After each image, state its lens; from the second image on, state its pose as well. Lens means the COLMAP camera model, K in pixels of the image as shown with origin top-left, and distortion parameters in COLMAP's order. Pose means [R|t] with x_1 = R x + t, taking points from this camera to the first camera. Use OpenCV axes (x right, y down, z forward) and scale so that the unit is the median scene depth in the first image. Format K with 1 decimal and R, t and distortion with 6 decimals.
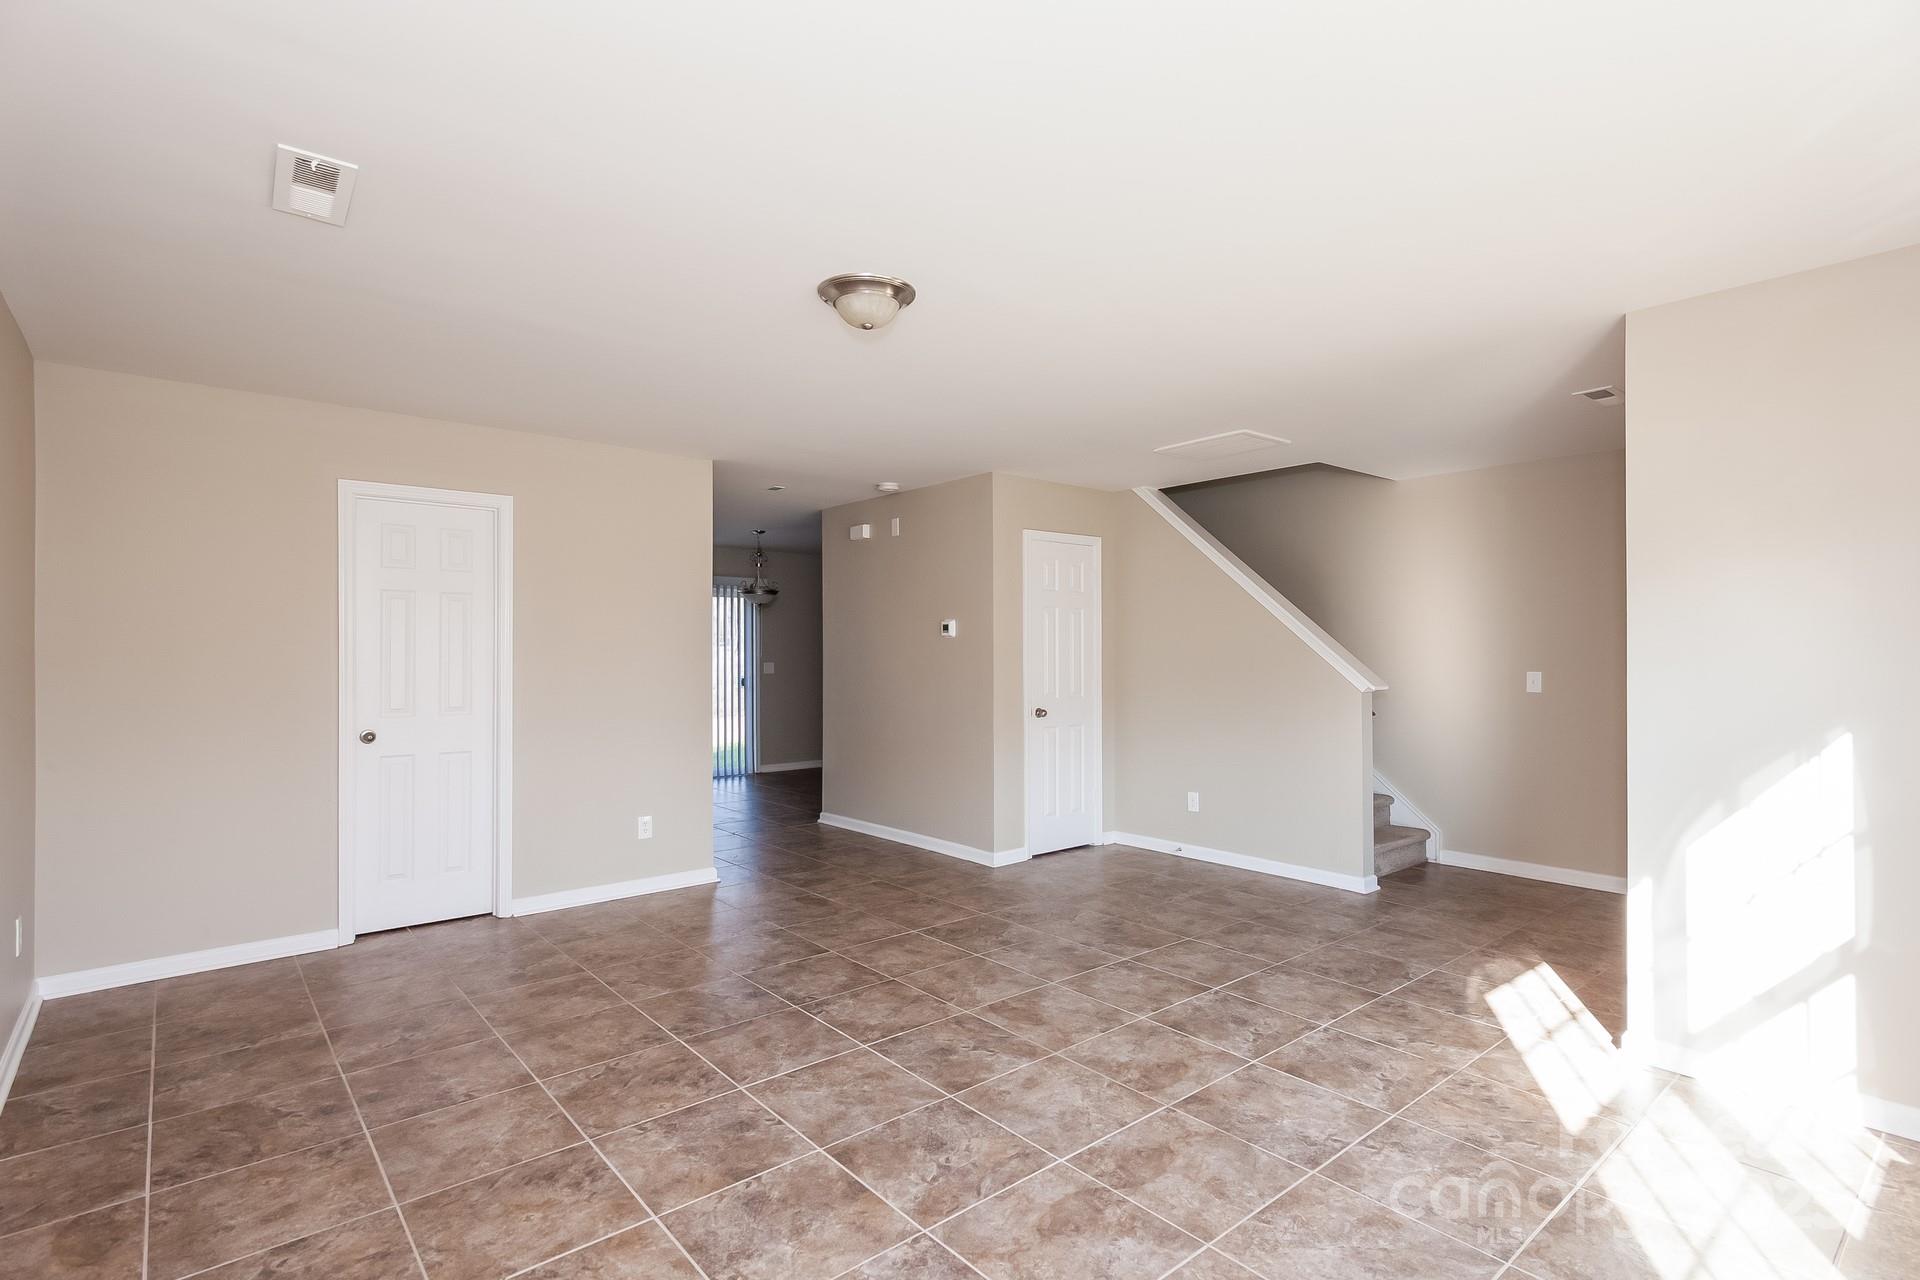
lens RADIAL K [[926.5, 0, 960.0], [0, 926.5, 640.0], [0, 0, 1]] dist [-0.009008, 0.000238]
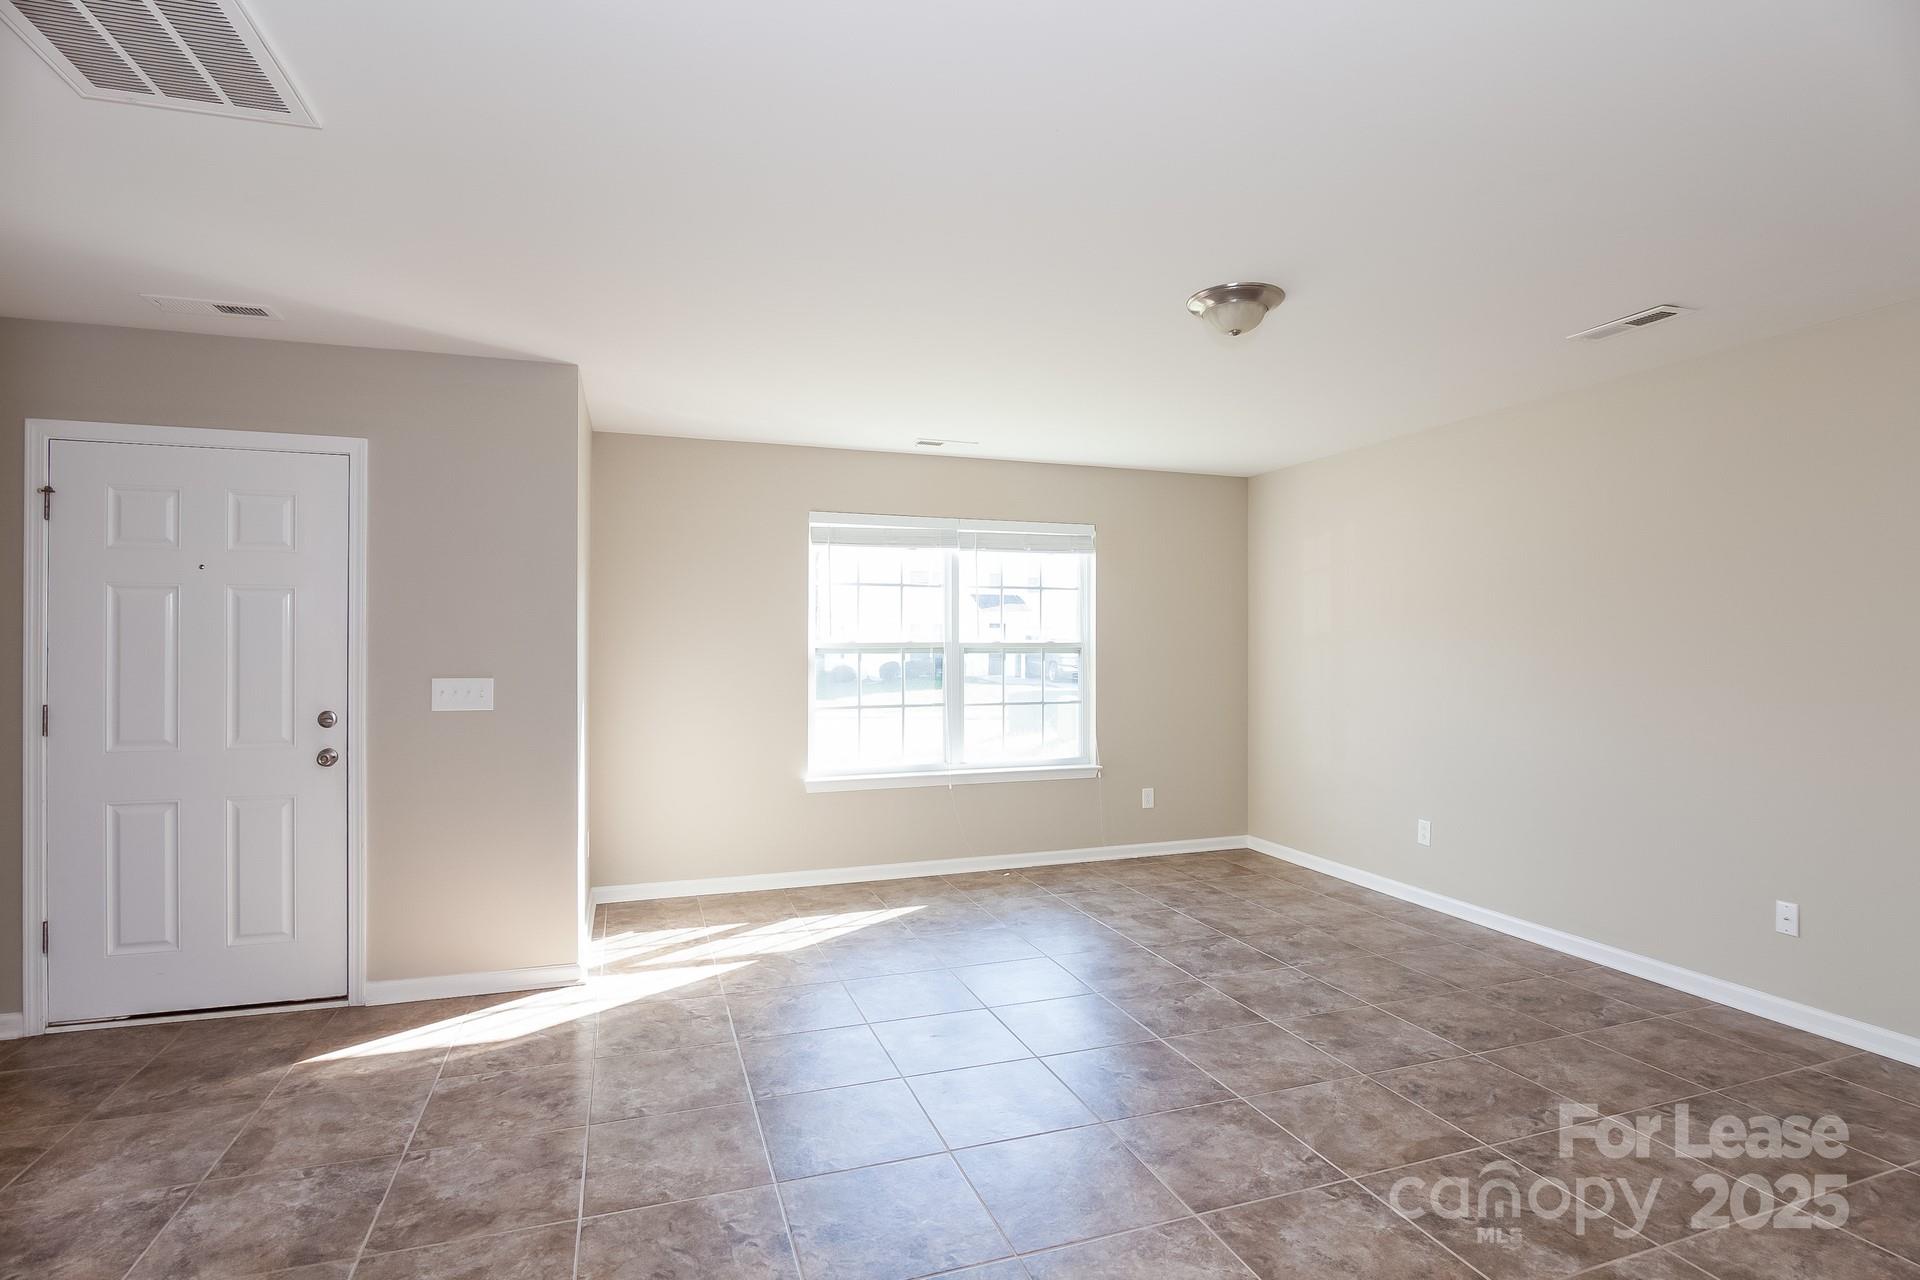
lens RADIAL K [[926.5, 0, 960.0], [0, 926.5, 640.0], [0, 0, 1]] dist [-0.009008, 0.000238]
pose [[-0.931791, 0.000349, 0.362994, -0.180738], [-0.007142, 0.999788, -0.019294, 0.024753], [-0.362924, -0.020570, -0.931592, 2.008414]]
